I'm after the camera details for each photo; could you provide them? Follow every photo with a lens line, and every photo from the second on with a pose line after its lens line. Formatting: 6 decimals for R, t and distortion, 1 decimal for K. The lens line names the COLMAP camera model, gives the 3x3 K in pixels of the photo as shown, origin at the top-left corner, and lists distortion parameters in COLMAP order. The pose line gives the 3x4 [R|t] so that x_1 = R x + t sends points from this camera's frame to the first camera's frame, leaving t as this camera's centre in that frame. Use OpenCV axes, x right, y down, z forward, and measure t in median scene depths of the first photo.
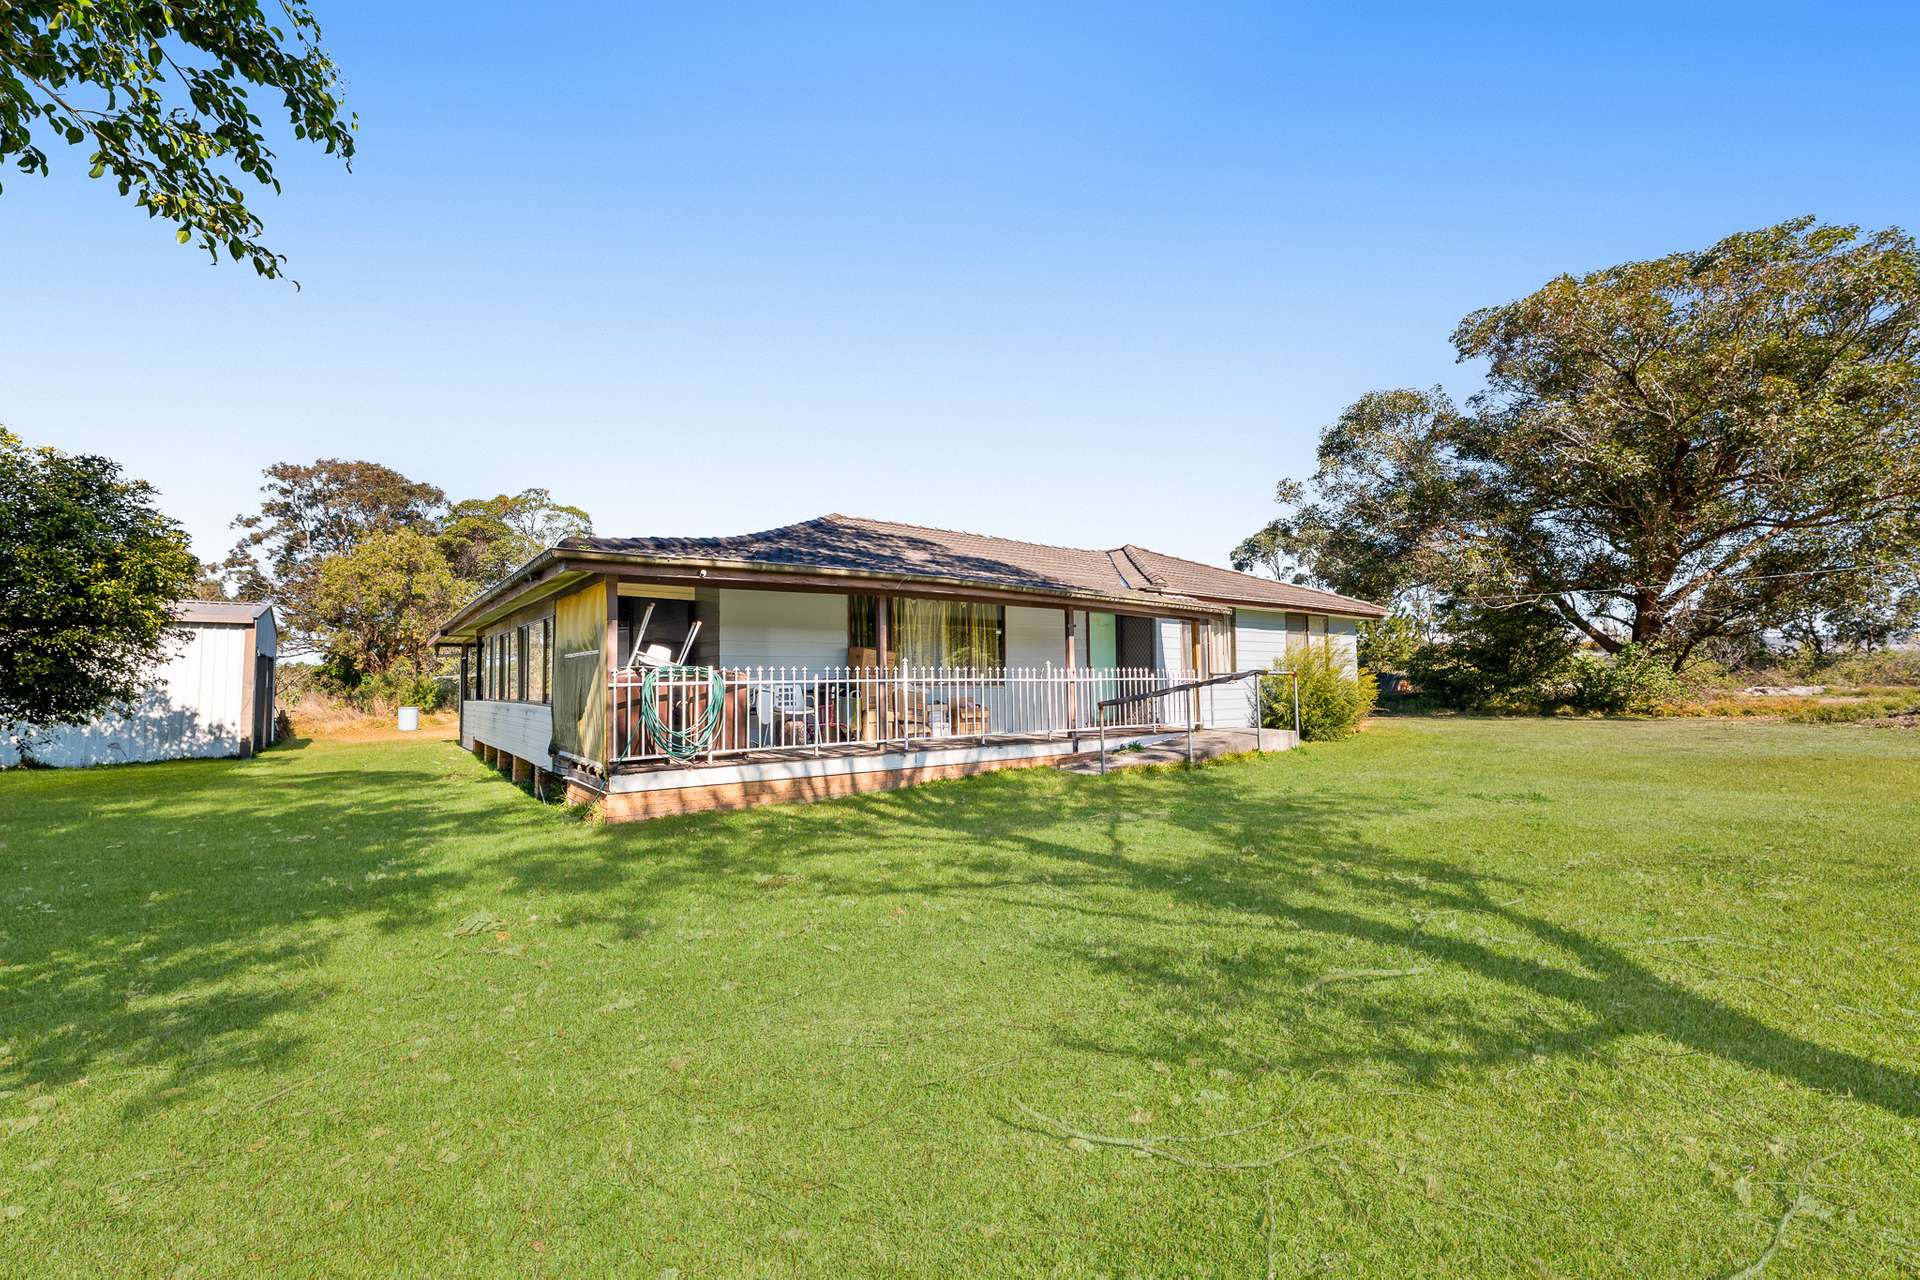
lens RADIAL K [[792.2, 0, 960.0], [0, 792.2, 640.0], [0, 0, 1]] dist [-0.000888, -0.000316]
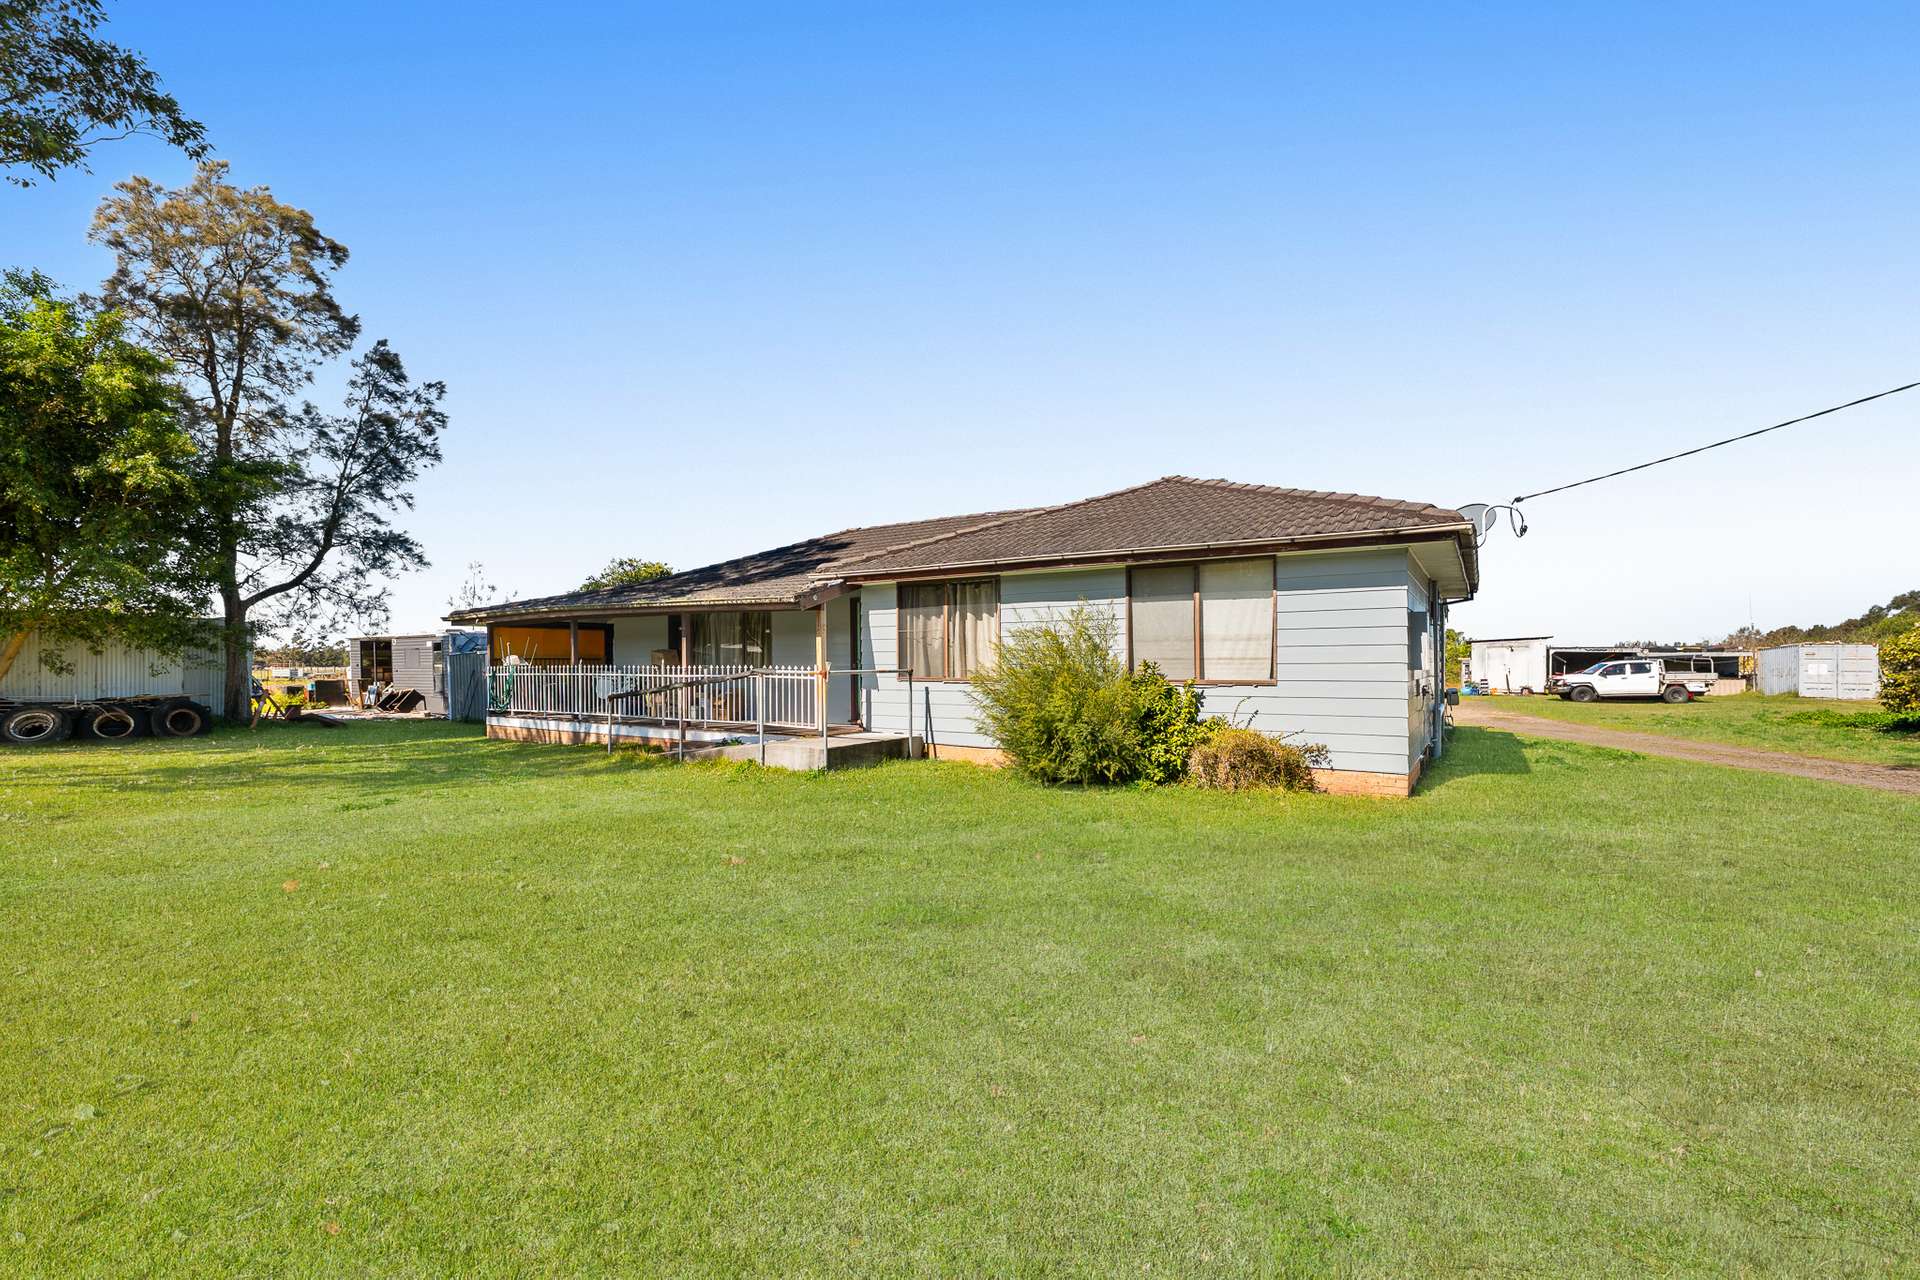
lens RADIAL K [[808.0, 0, 961.0], [0, 808.0, 649.5], [0, 0, 1]] dist [0.009616, 0.000127]
pose [[0.309602, -0.007557, -0.950836, 0.911531], [0.050861, 0.998668, 0.008624, 0.014971], [0.949505, -0.051031, 0.309574, 0.678064]]
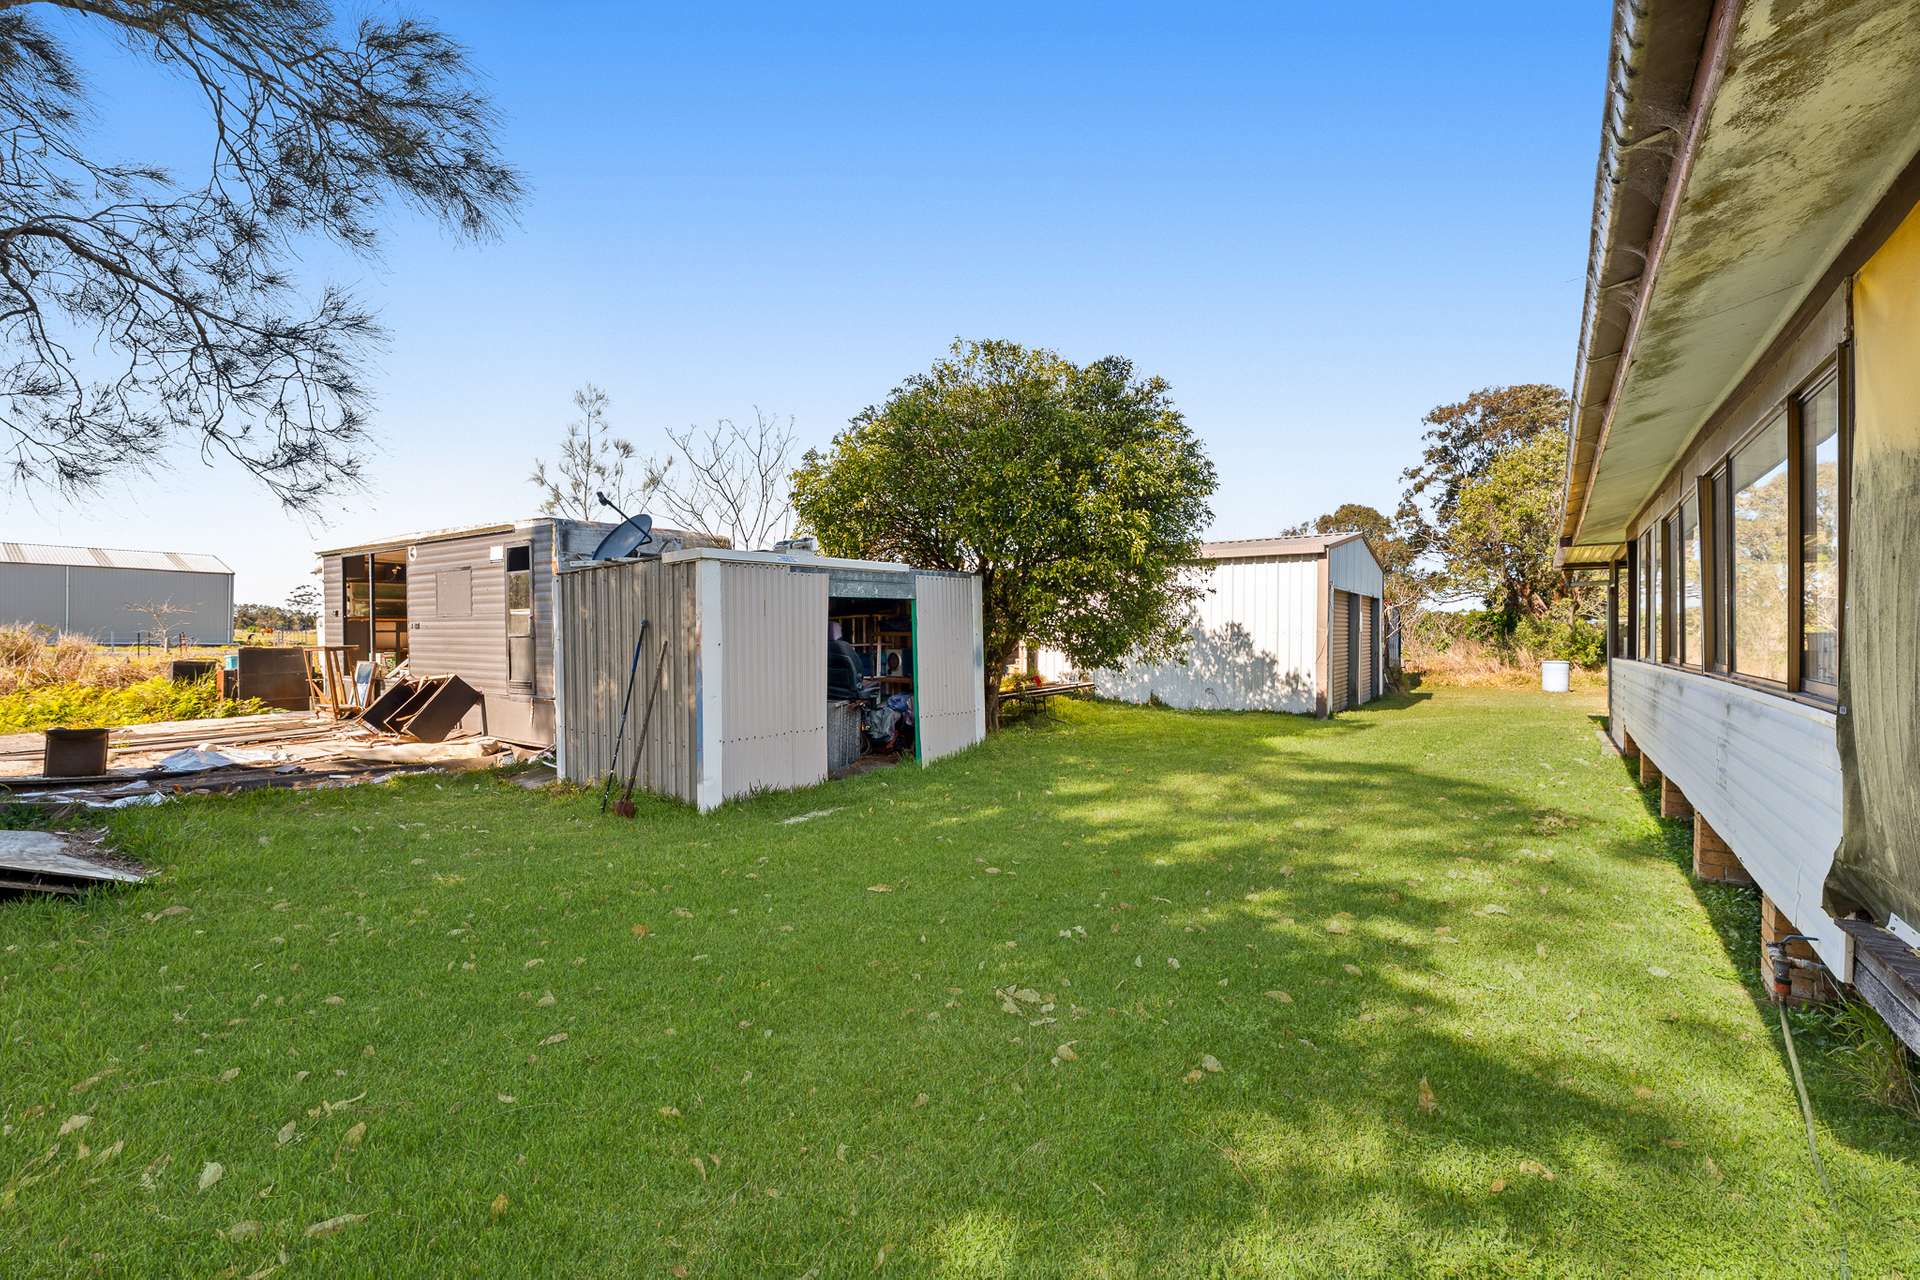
lens RADIAL K [[785.6, 0, 960.1], [0, 785.6, 626.7], [0, 0, 1]] dist [-0.000588, -0.000079]
pose [[0.274956, 0.003187, -0.961451, -0.196791], [0.043840, 0.998913, 0.015848, 0.023005], [0.960457, -0.046508, 0.274518, 0.369838]]
